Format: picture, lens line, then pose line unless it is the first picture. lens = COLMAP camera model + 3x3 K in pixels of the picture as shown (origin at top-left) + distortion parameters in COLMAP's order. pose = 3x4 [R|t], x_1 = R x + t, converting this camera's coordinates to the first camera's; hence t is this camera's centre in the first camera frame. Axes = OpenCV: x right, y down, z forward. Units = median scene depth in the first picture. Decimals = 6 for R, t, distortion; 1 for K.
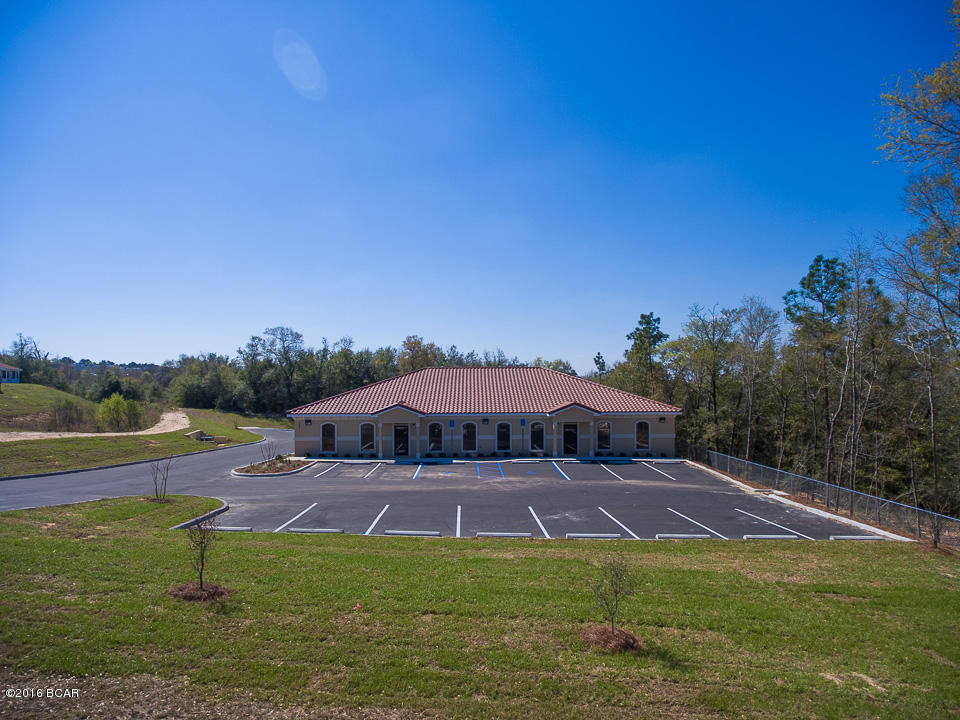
lens RADIAL K [[564.2, 0, 492.8], [0, 564.2, 371.4], [0, 0, 1]] dist [-0.020880, 0.002243]
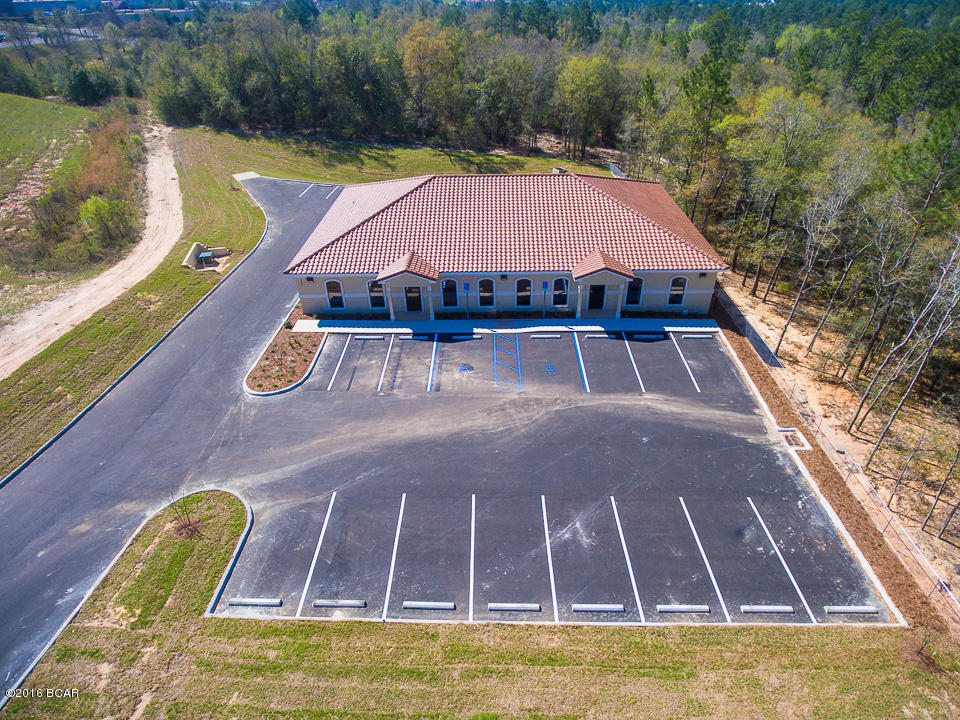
lens RADIAL K [[564.2, 0, 492.7], [0, 564.2, 372.0], [0, 0, 1]] dist [-0.020880, 0.002243]
pose [[0.999138, 0.015413, -0.038544, 0.006308], [0.010323, 0.807096, 0.590329, -0.317914], [0.040207, -0.590218, 0.806242, 0.180894]]
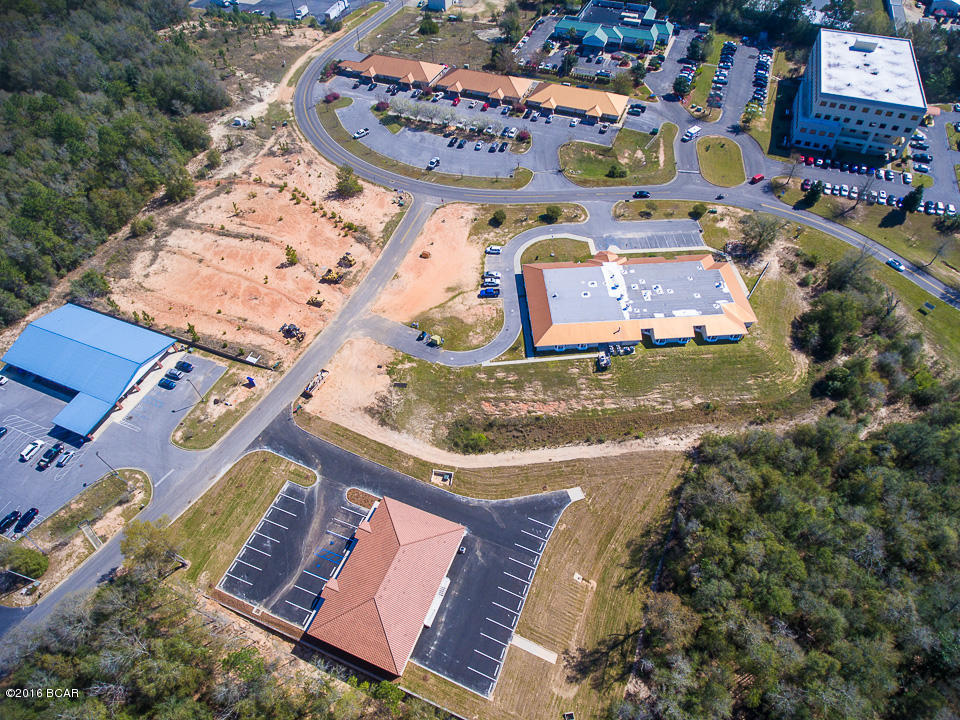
lens RADIAL K [[564.2, 0, 491.9], [0, 564.2, 370.7], [0, 0, 1]] dist [-0.020880, 0.002243]
pose [[-0.406098, 0.716736, -0.566898, 0.571329], [0.037730, 0.632976, 0.773251, -2.473447], [0.913050, 0.292627, -0.284093, 2.070095]]
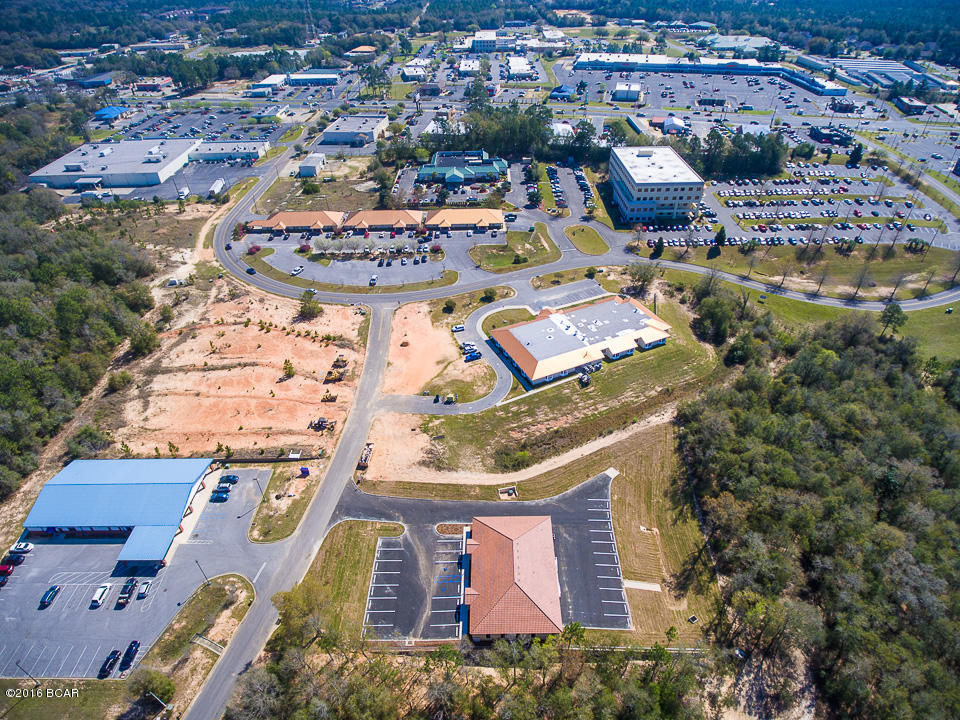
lens RADIAL K [[564.2, 0, 493.1], [0, 564.2, 369.6], [0, 0, 1]] dist [-0.020880, 0.002243]
pose [[-0.030995, 0.607130, -0.793998, 1.700224], [0.037698, 0.794524, 0.606061, -2.561016], [0.998808, -0.011147, -0.047514, 1.243710]]
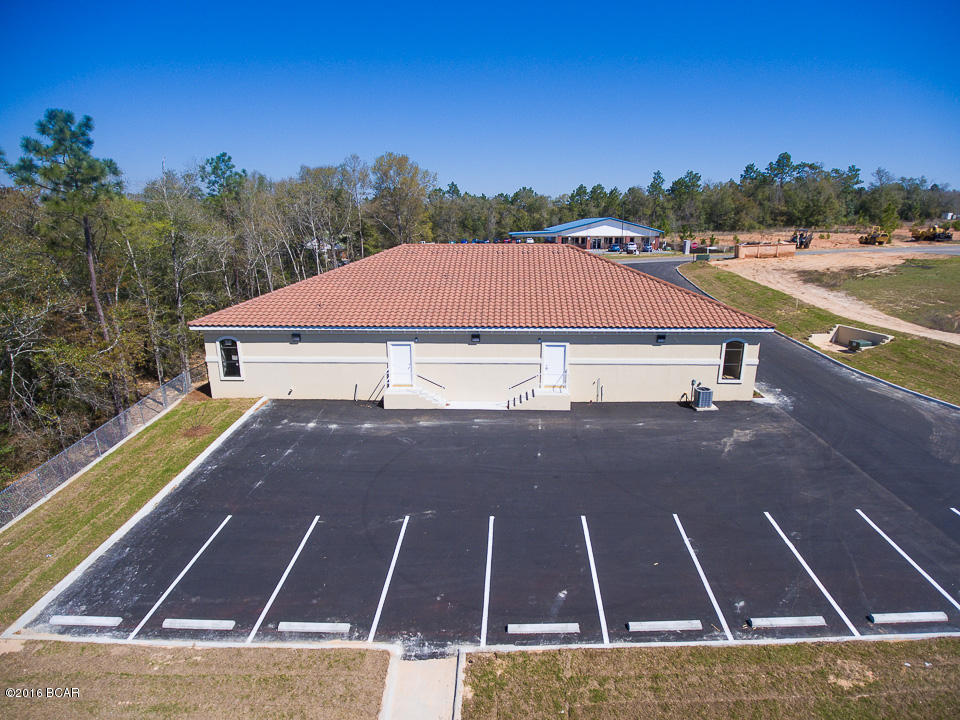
lens RADIAL K [[564.2, 0, 493.1], [0, 564.2, 367.3], [0, 0, 1]] dist [-0.020880, 0.002243]
pose [[-0.997823, -0.011491, 0.064942, -0.087768], [0.003500, 0.974091, 0.226130, -0.019858], [-0.065858, 0.225865, -0.971930, 2.071961]]
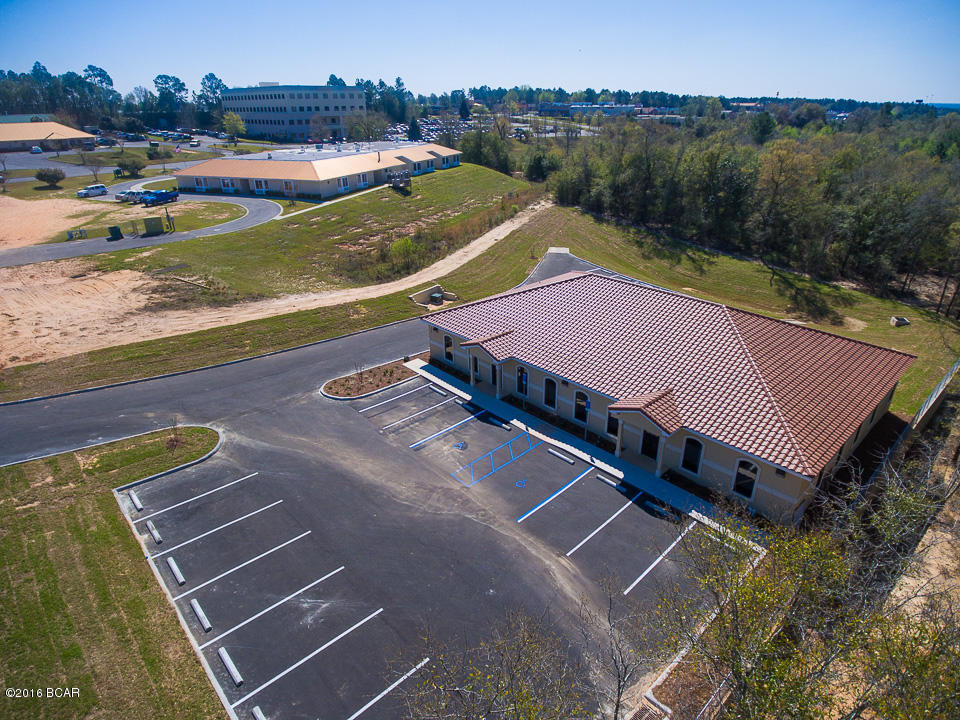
lens RADIAL K [[564.2, 0, 492.4], [0, 564.2, 372.1], [0, 0, 1]] dist [-0.020880, 0.002243]
pose [[0.660838, 0.323258, -0.677346, 0.477271], [0.022495, 0.893556, 0.448388, -0.305311], [0.750192, -0.311549, 0.583223, 0.423142]]
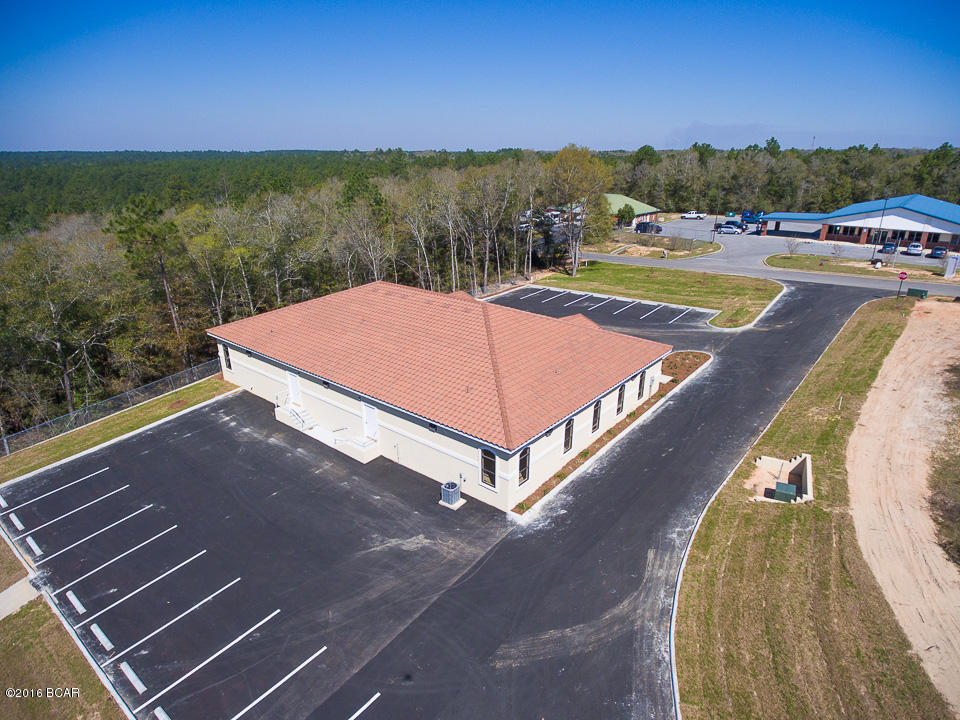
lens RADIAL K [[564.2, 0, 494.5], [0, 564.2, 370.3], [0, 0, 1]] dist [-0.020880, 0.002243]
pose [[-0.755859, -0.235346, 0.610975, -0.711558], [-0.017119, 0.939948, 0.340887, -0.207458], [-0.654511, 0.247203, -0.714497, 1.836779]]
